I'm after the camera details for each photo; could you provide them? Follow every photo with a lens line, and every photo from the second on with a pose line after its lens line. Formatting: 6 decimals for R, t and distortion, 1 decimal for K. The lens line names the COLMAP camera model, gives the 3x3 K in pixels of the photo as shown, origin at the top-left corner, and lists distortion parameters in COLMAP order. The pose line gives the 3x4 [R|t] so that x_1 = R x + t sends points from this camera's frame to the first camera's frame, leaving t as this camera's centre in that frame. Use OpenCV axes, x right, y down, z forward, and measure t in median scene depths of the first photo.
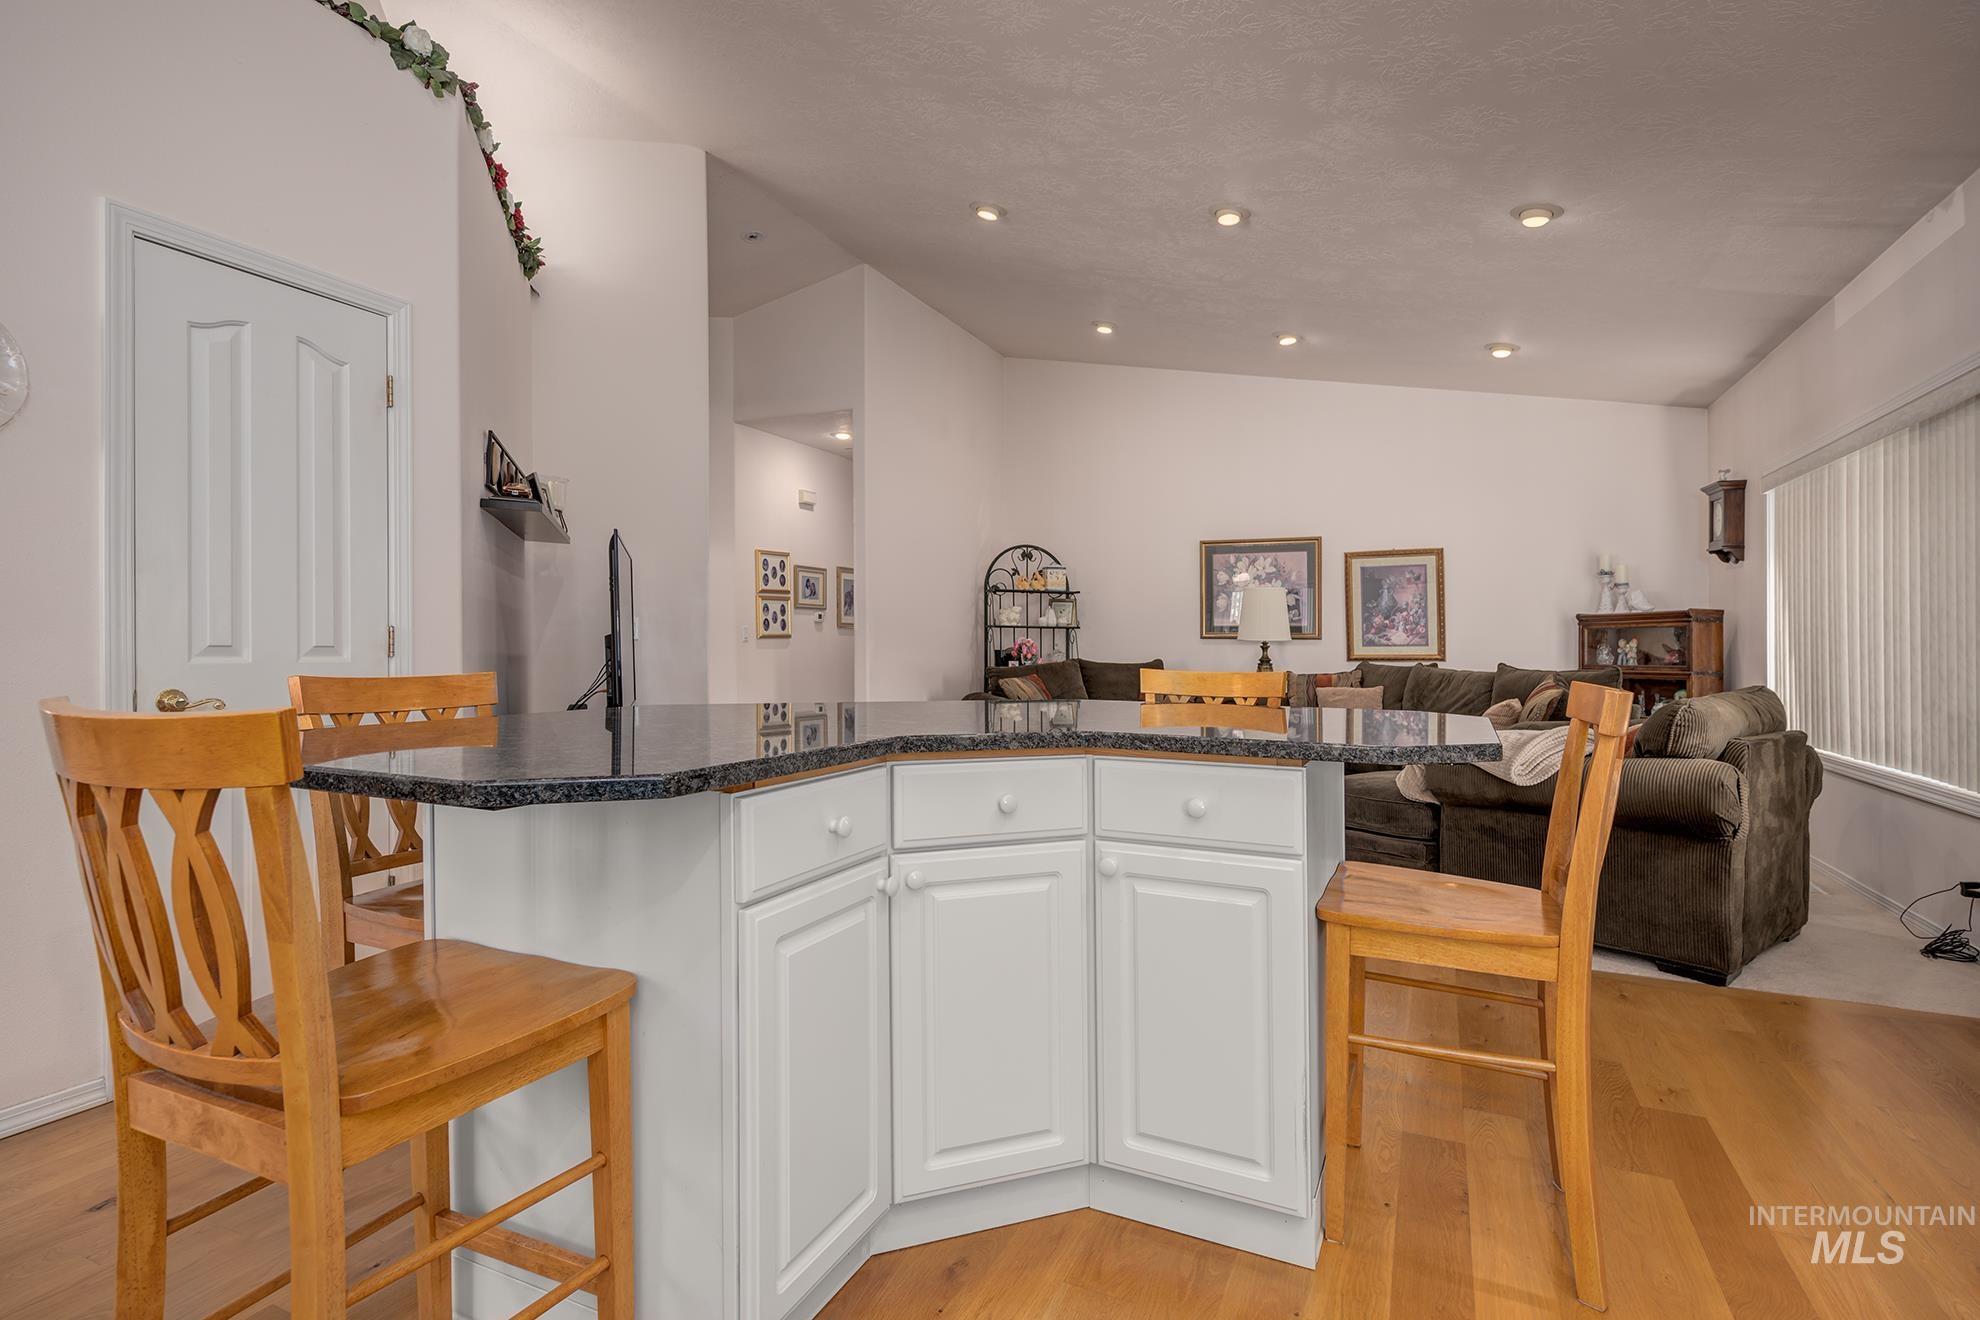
lens RADIAL K [[945.3, 0, 980.4], [0, 945.3, 639.0], [0, 0, 1]] dist [-0.014113, -0.000288]
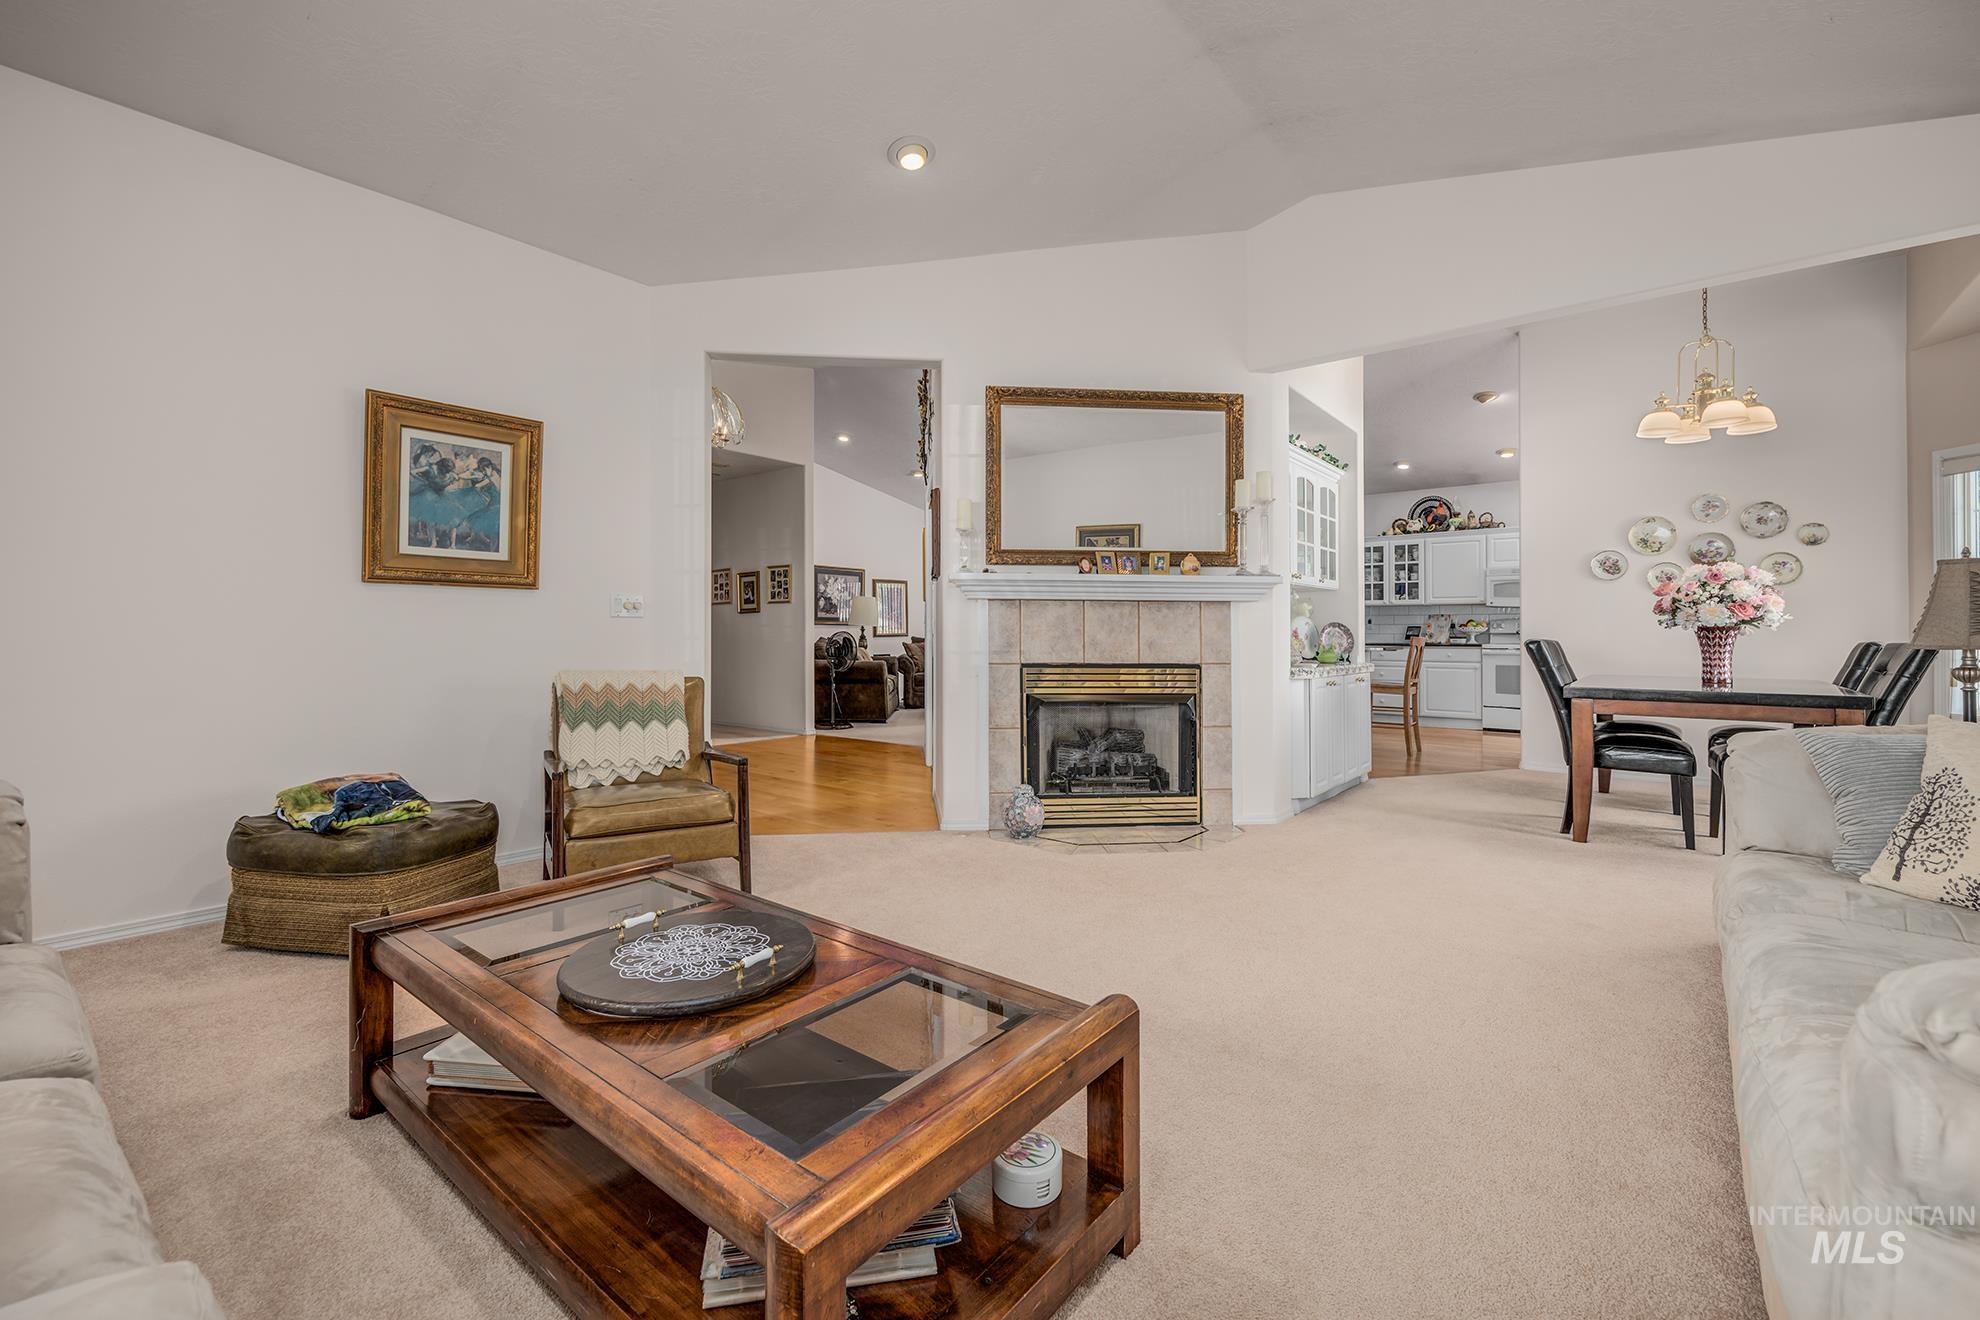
lens RADIAL K [[835.1, 0, 979.7], [0, 835.1, 629.3], [0, 0, 1]] dist [-0.002325, -0.000947]
pose [[0.224077, -0.003973, 0.974563, -1.181192], [-0.006646, 0.999962, 0.005604, -0.002491], [-0.974549, -0.007733, 0.224042, 0.415762]]
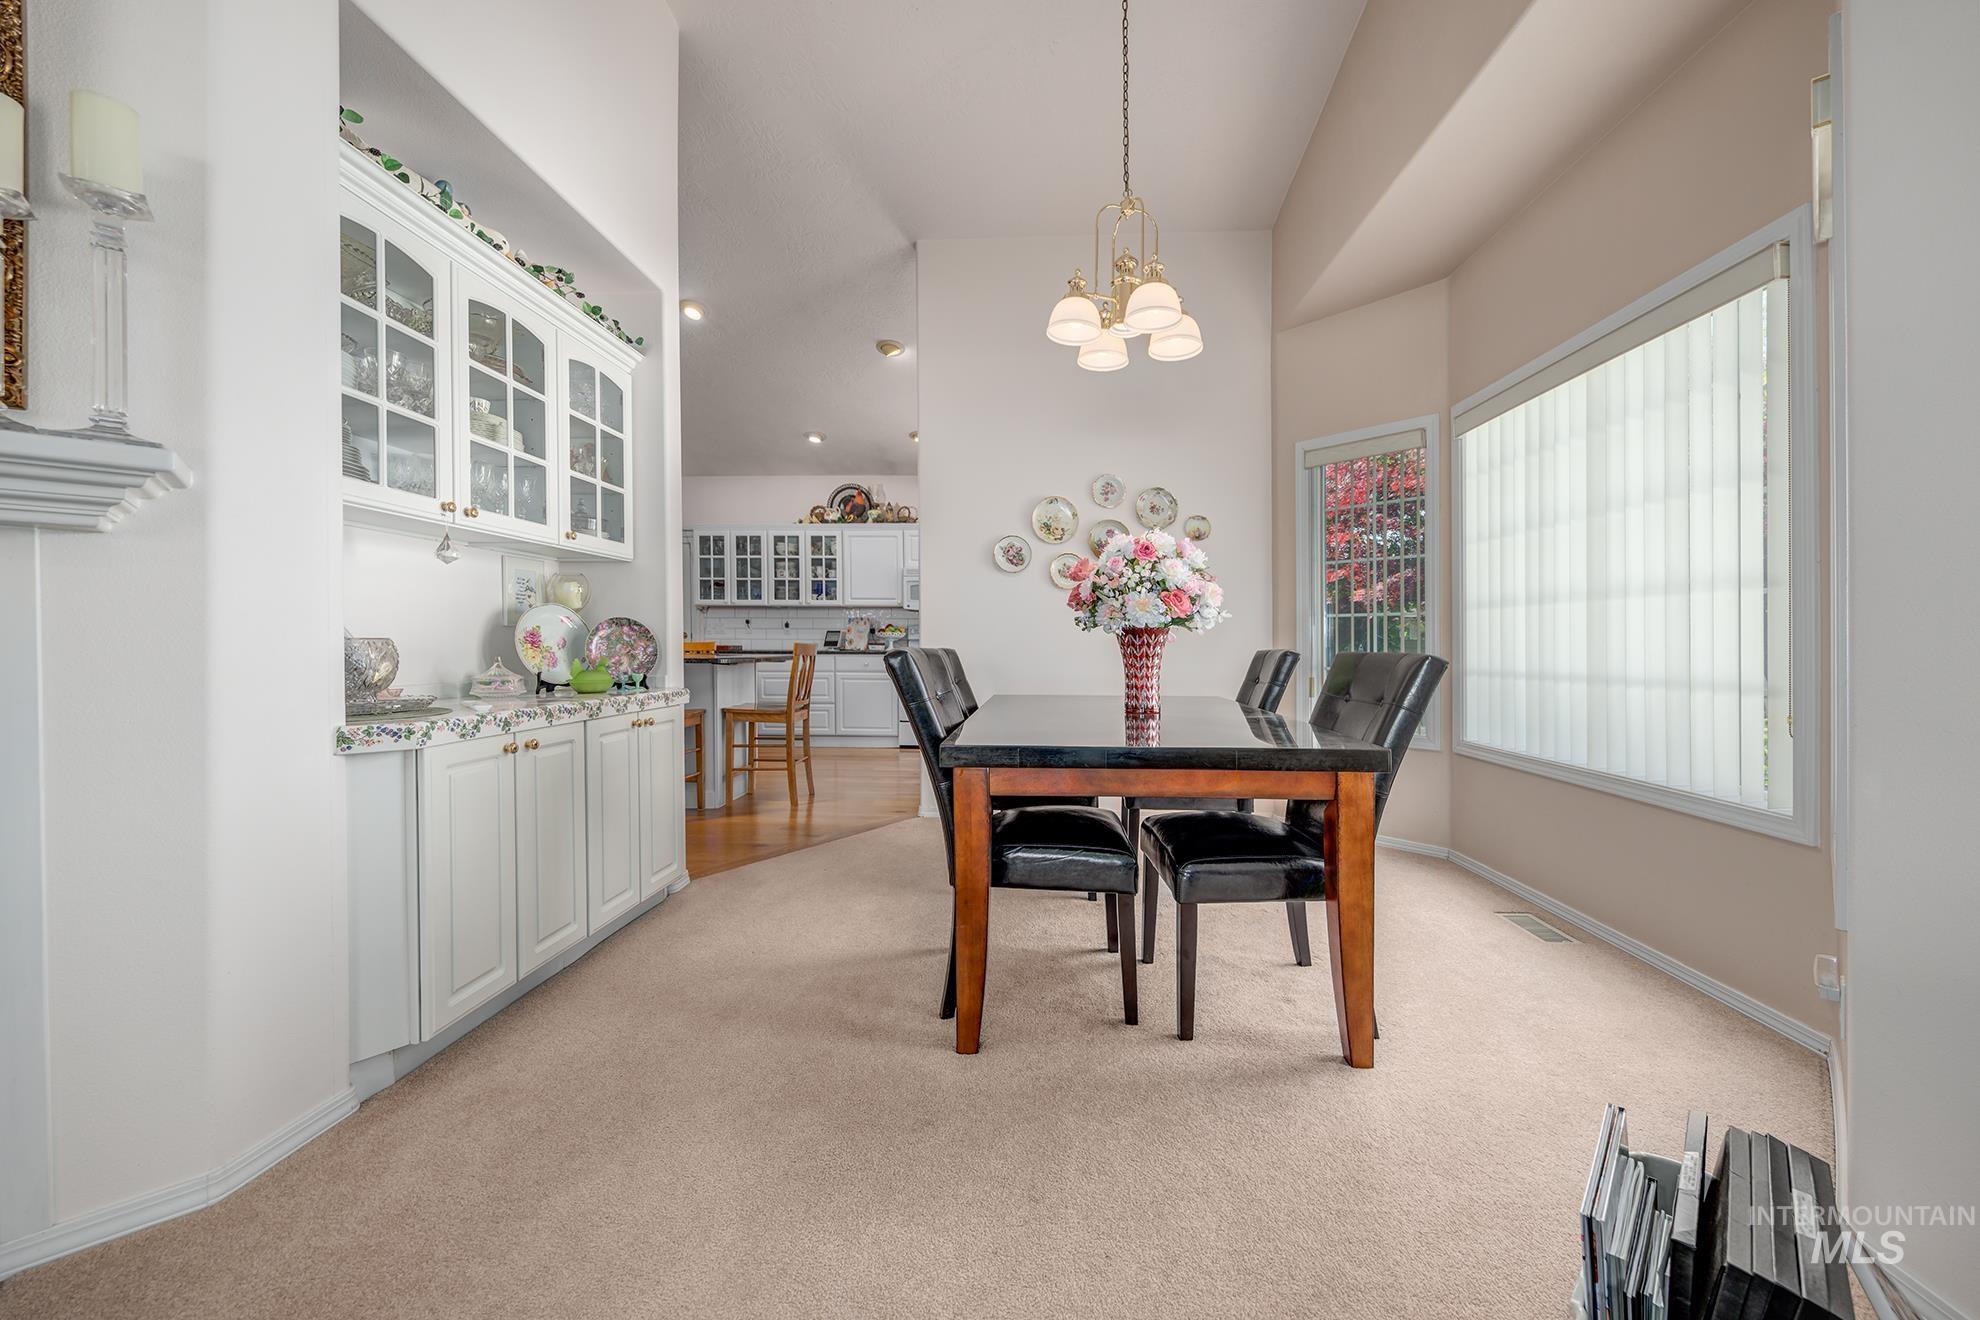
lens RADIAL K [[723.9, 0, 1017.1], [0, 723.9, 676.6], [0, 0, 1]] dist [-0.001591, -0.000018]
pose [[-0.416469, -0.054955, 0.907488, -0.759360], [-0.014170, 0.998443, 0.053960, 0.000839], [-0.909040, 0.009614, -0.416599, 0.228850]]
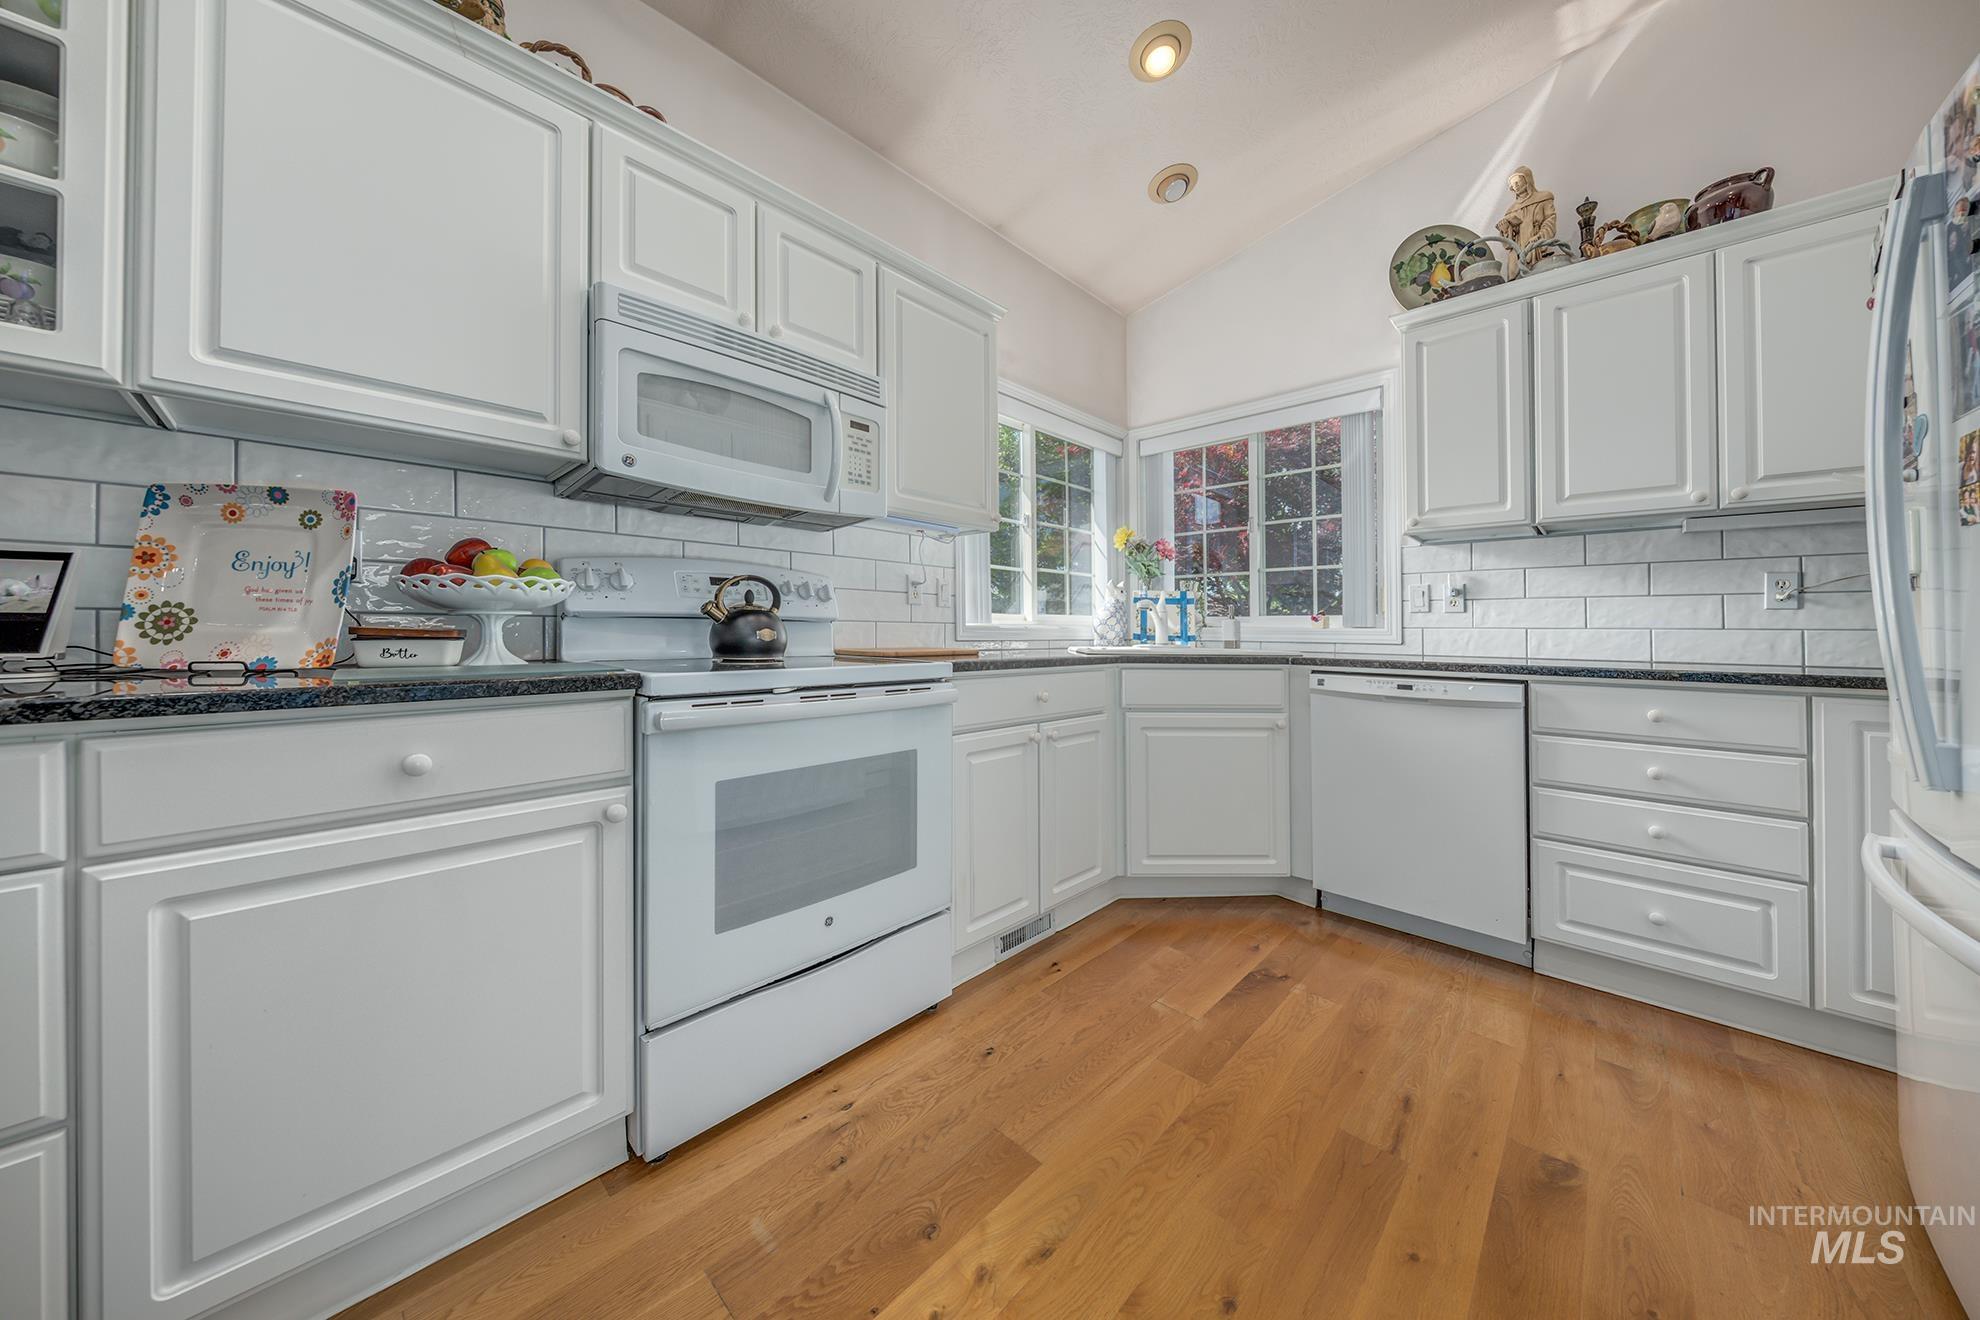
lens RADIAL K [[659.1, 0, 1010.4], [0, 659.1, 624.5], [0, 0, 1]] dist [-0.007082, -0.000096]
pose [[-0.957061, -0.010497, 0.289697, 0.020290], [-0.015109, 0.999792, -0.013688, 0.009373], [-0.289493, -0.017477, -0.957021, 0.107636]]
